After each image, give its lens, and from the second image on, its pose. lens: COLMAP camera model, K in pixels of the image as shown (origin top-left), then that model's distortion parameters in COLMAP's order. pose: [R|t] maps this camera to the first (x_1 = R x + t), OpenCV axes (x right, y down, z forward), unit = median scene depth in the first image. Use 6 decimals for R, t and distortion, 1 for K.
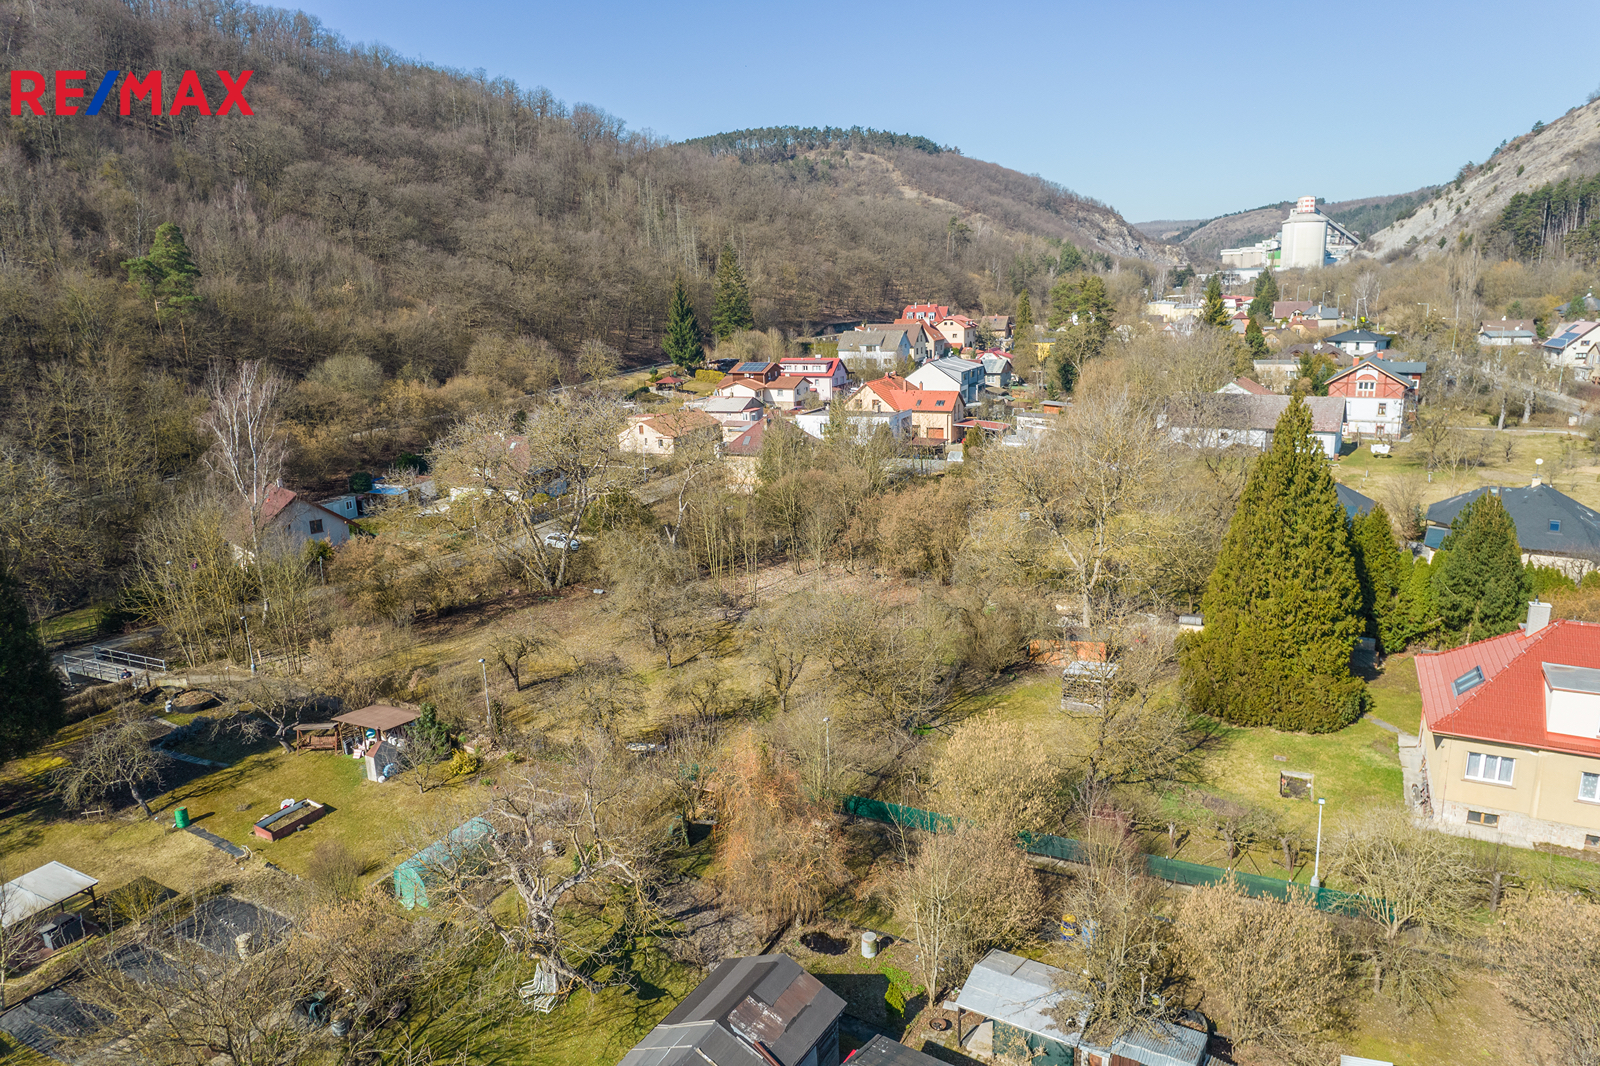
lens RADIAL K [[1022.4, 0, 800.6], [0, 1022.4, 554.6], [0, 0, 1]] dist [-0.079447, 0.068315]
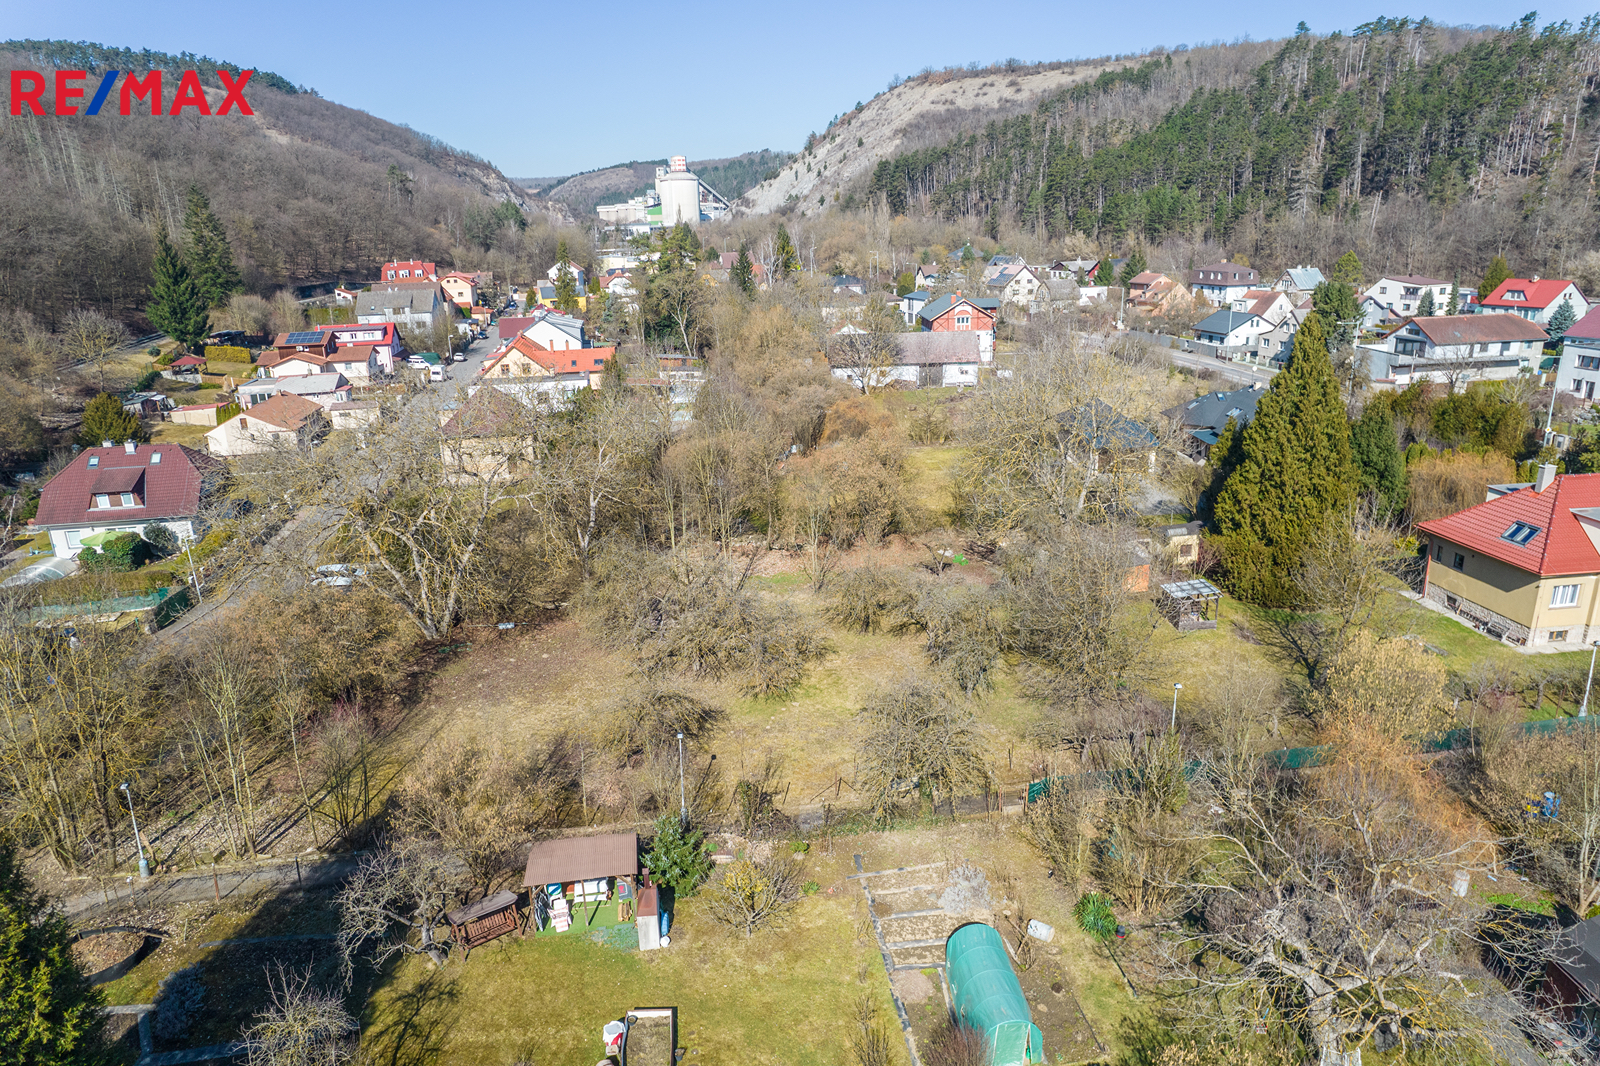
lens RADIAL K [[1022.4, 0, 800.6], [0, 1022.4, 554.6], [0, 0, 1]] dist [-0.079447, 0.068315]
pose [[0.819922, -0.166100, 0.547850, -0.176565], [0.145289, 0.986026, 0.081507, -0.018780], [-0.553733, 0.012767, 0.832597, 0.101900]]
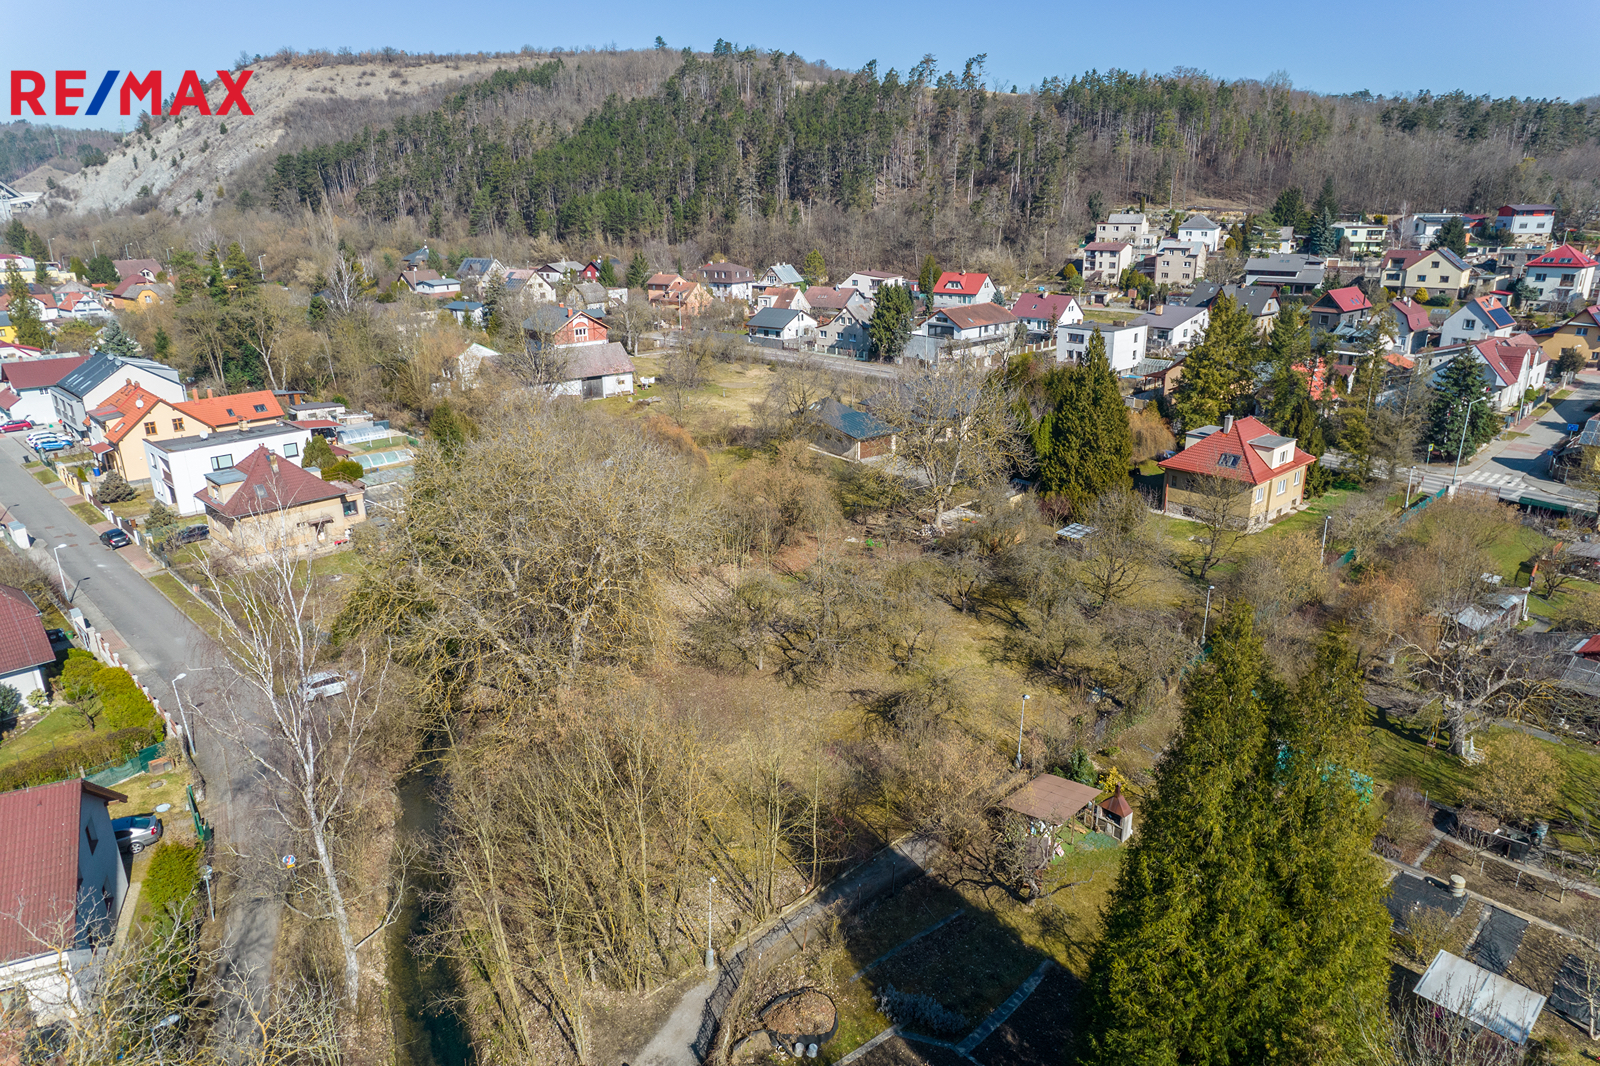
lens RADIAL K [[1017.5, 0, 797.9], [0, 1017.5, 555.0], [0, 0, 1]] dist [-0.071271, 0.068669]
pose [[0.338656, -0.286770, 0.896145, -0.336212], [0.242547, 0.946842, 0.211333, -0.074731], [-0.909111, 0.145788, 0.390208, 0.232502]]
